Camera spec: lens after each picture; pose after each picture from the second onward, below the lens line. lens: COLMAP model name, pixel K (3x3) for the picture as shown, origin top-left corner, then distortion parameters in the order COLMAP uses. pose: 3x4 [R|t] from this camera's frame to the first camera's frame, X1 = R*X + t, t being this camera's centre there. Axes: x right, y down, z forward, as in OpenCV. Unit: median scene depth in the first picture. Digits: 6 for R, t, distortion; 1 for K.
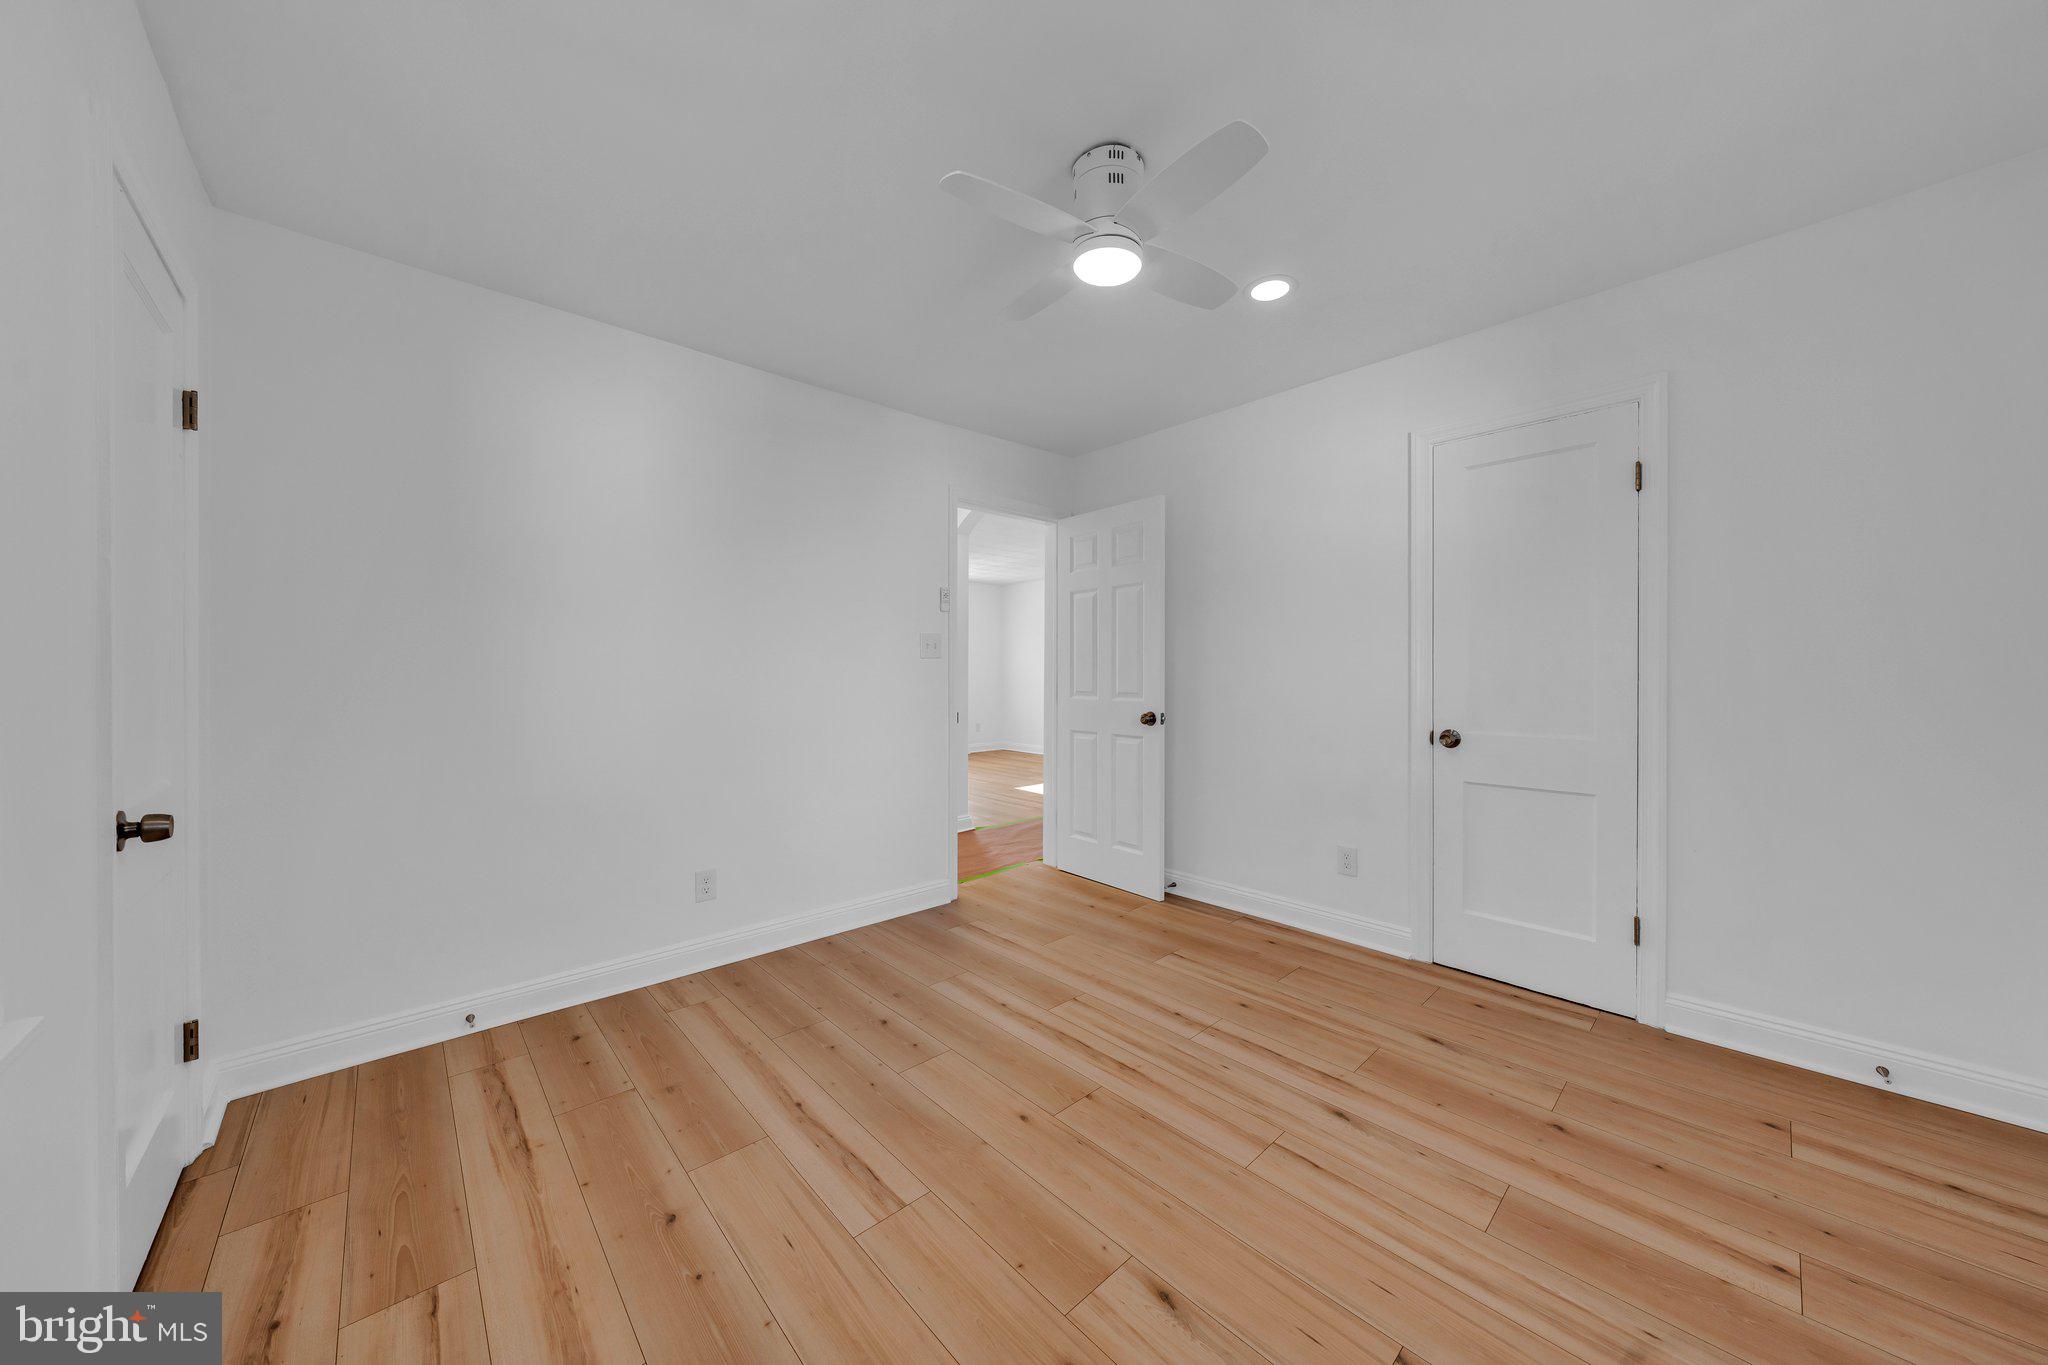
lens RADIAL K [[700.5, 0, 1022.9], [0, 700.5, 676.3], [0, 0, 1]] dist [-0.000063, 0.000070]
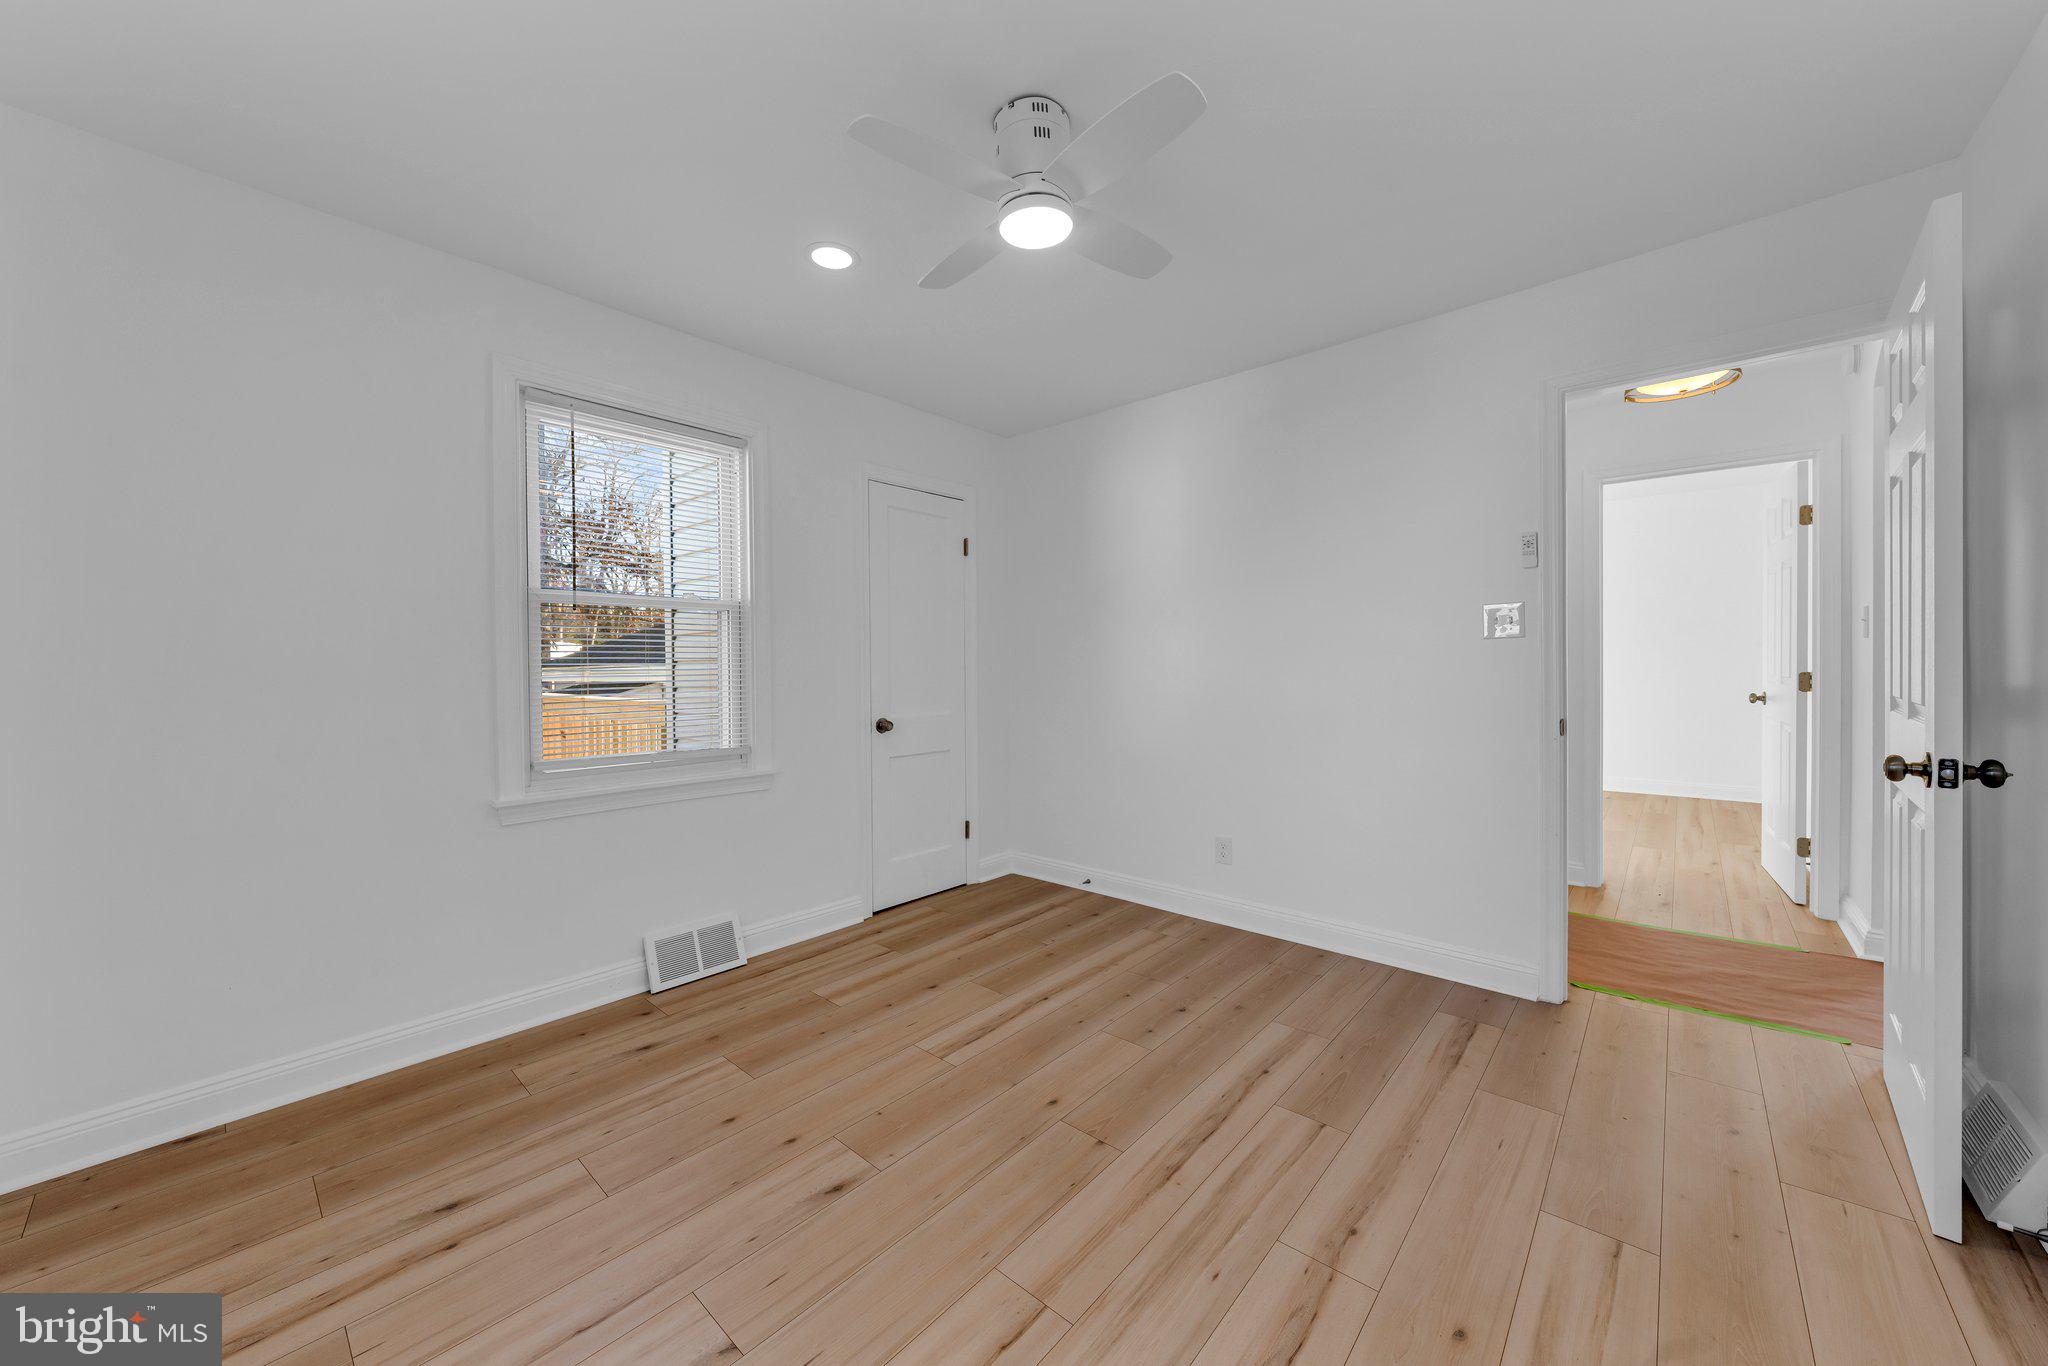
lens RADIAL K [[740.0, 0, 1025.5], [0, 740.0, 657.7], [0, 0, 1]] dist [-0.001240, -0.000115]
pose [[0.100146, -0.008346, -0.994938, 1.069275], [0.007557, 0.999942, -0.007628, -0.008455], [0.994944, -0.006755, 0.100203, 0.853516]]
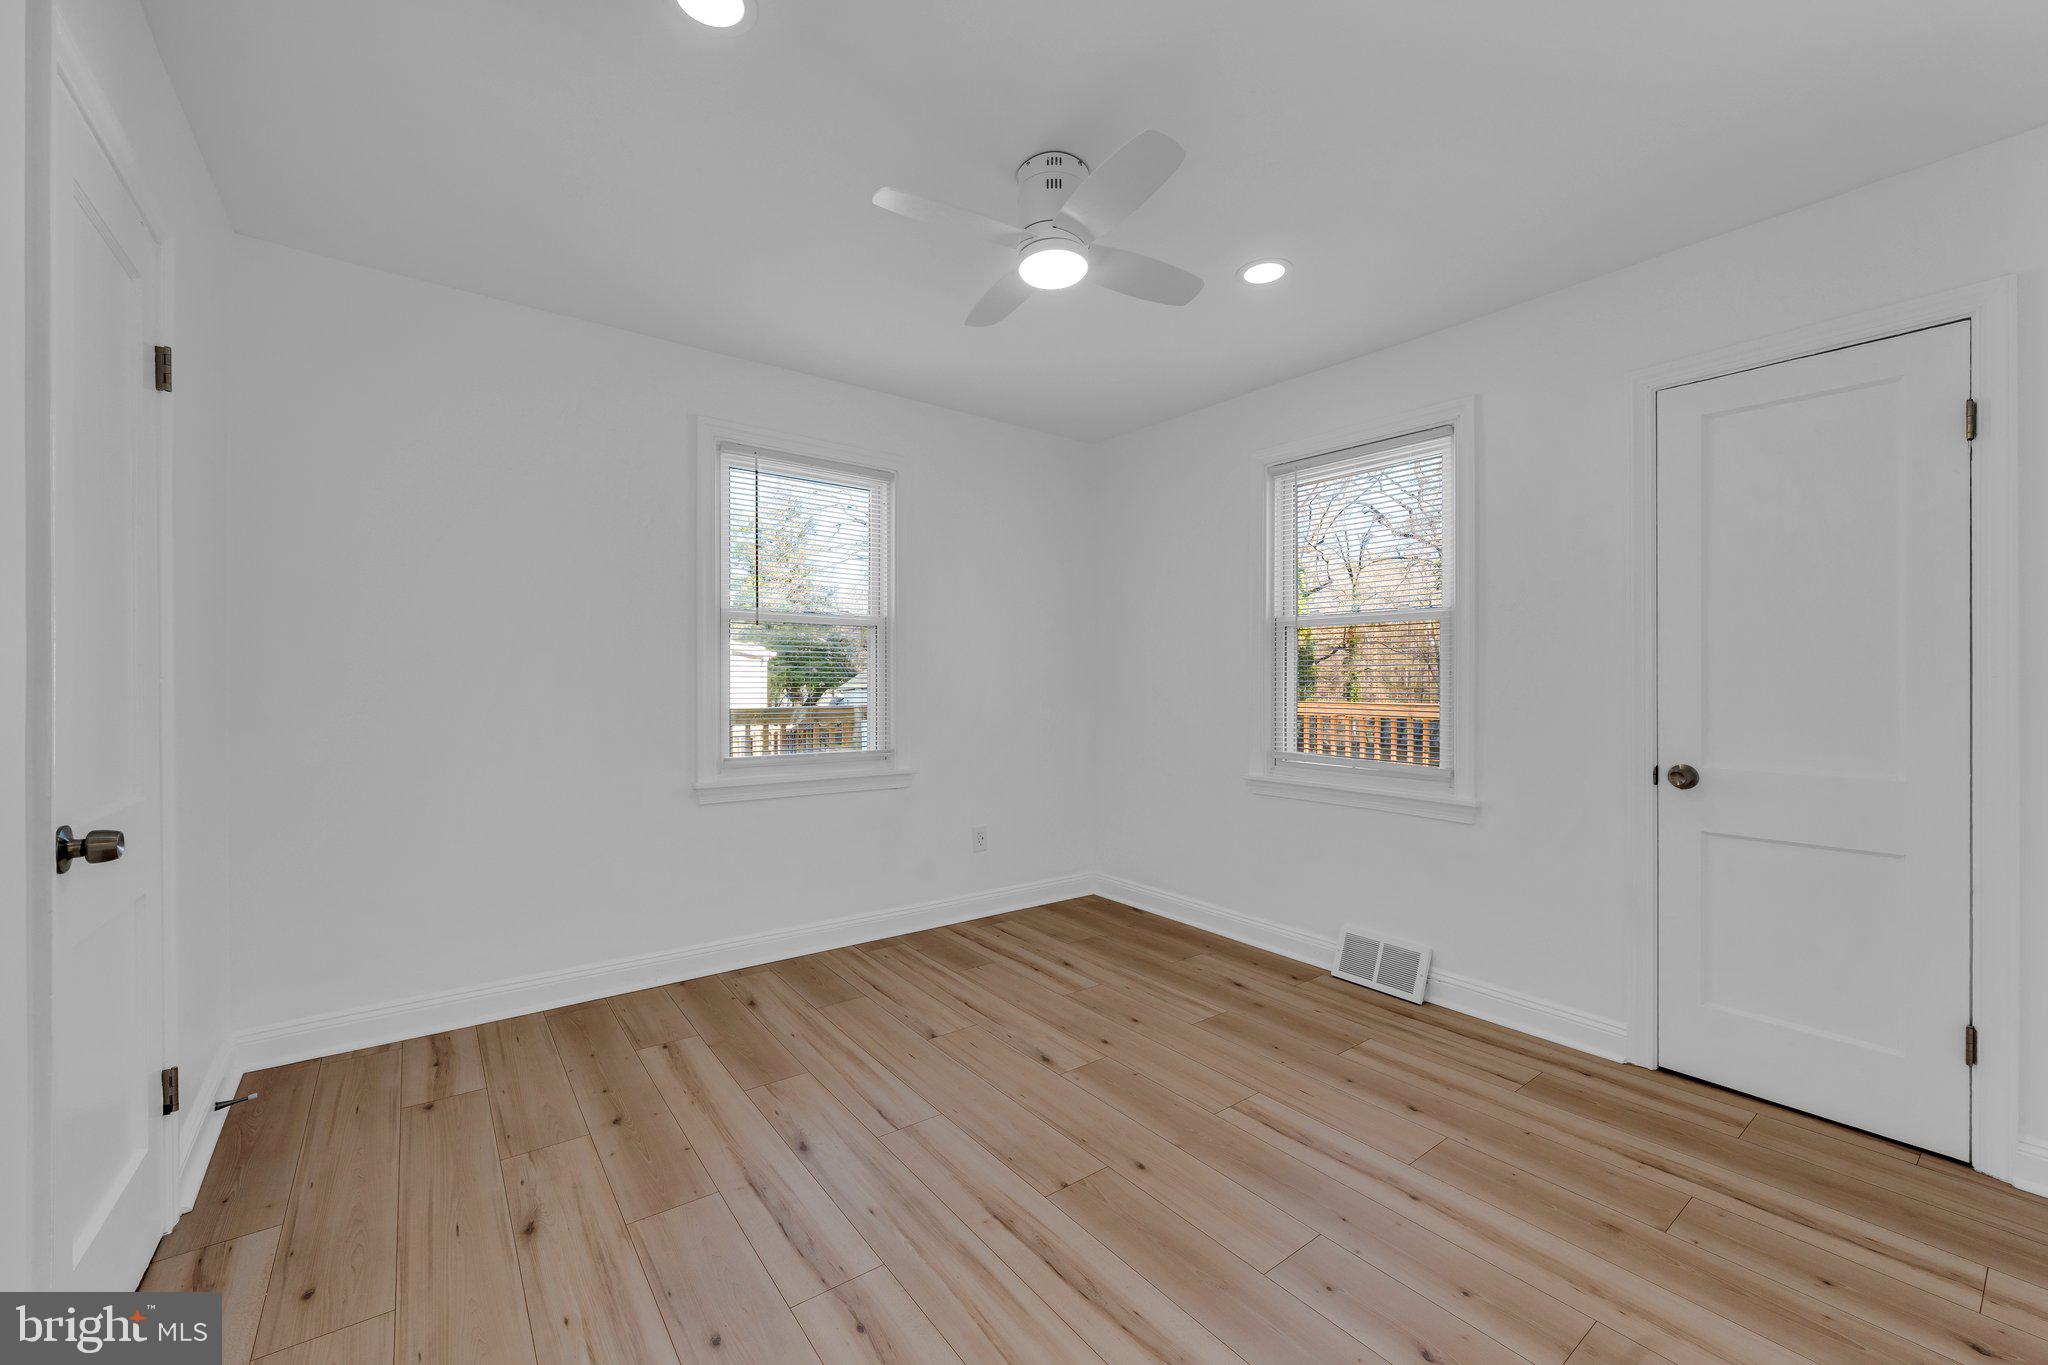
lens RADIAL K [[803.8, 0, 1022.2], [0, 803.8, 677.6], [0, 0, 1]] dist [-0.000900, -0.000070]
pose [[-0.995358, 0.000505, 0.096242, 0.053842], [0.000372, 0.999999, -0.001394, -0.008369], [-0.096242, -0.001352, -0.995357, 2.056021]]
